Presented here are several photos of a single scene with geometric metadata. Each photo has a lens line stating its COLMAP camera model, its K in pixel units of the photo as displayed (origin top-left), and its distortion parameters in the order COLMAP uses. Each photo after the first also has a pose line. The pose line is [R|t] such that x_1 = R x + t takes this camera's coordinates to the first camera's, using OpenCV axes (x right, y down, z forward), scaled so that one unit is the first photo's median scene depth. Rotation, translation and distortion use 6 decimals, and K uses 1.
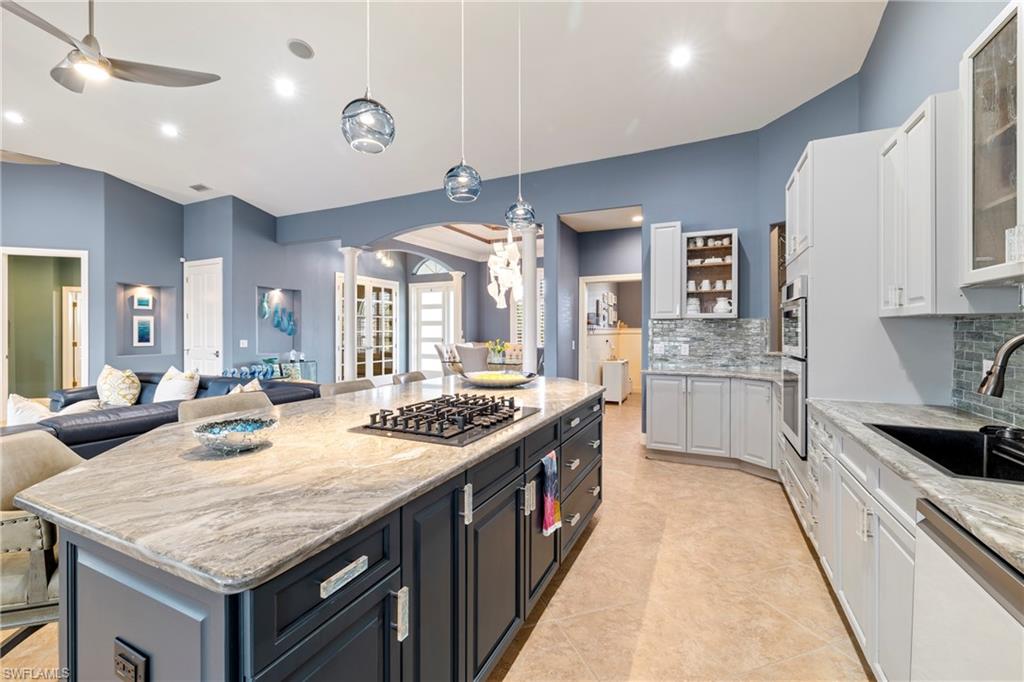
lens RADIAL K [[438.5, 0, 509.1], [0, 438.5, 335.9], [0, 0, 1]] dist [-0.002740, -0.000109]
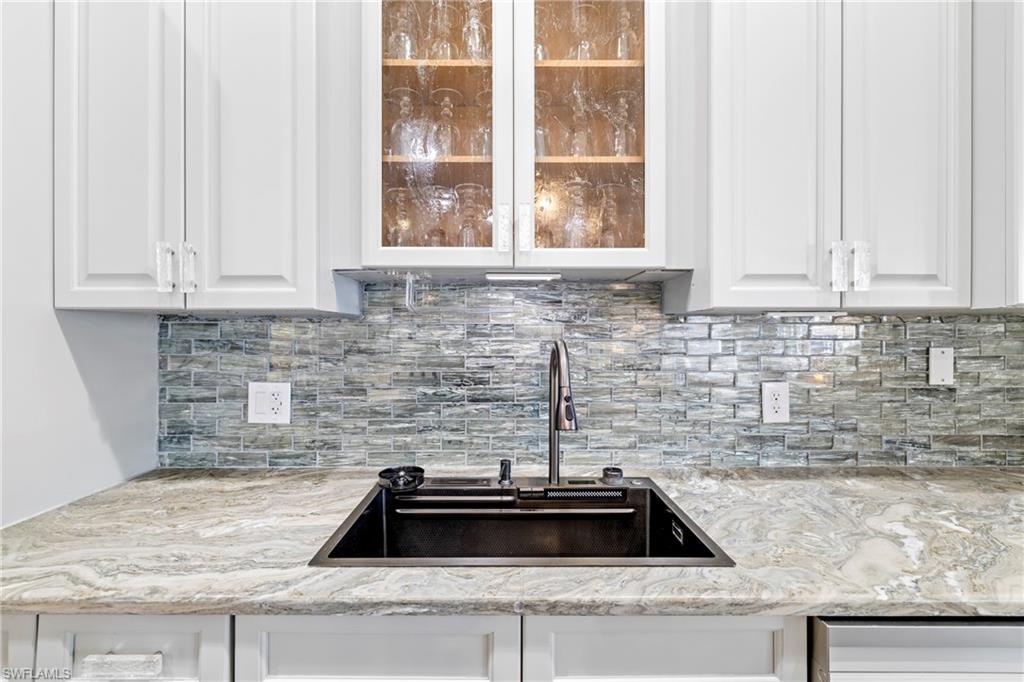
lens RADIAL K [[438.5, 0, 509.1], [0, 438.5, 335.9], [0, 0, 1]] dist [-0.002740, -0.000109]
pose [[-0.409261, -0.000223, 0.912417, 0.308486], [0.017766, 0.999808, 0.008213, -0.011754], [-0.912244, 0.019571, -0.409179, 0.849549]]
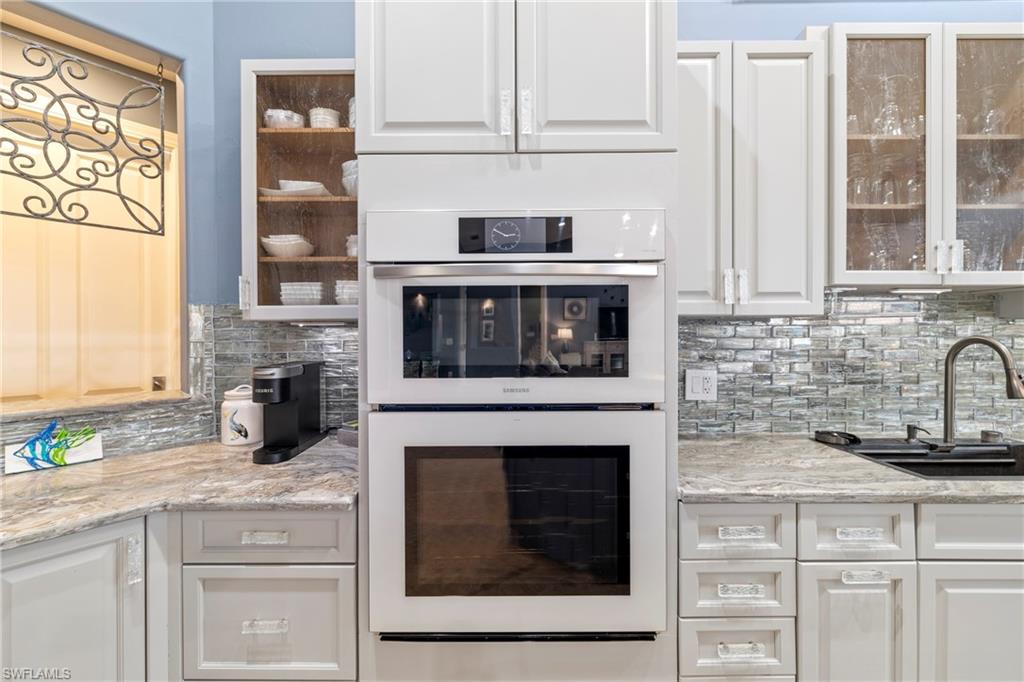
lens RADIAL K [[431.1, 0, 512.0], [0, 431.1, 341.0], [0, 0, 1]] dist [0.000579, -0.000035]
pose [[-0.402731, -0.003726, 0.915311, 0.408702], [0.020337, 0.999708, 0.013018, -0.018570], [-0.915093, 0.023857, -0.402538, 1.535773]]
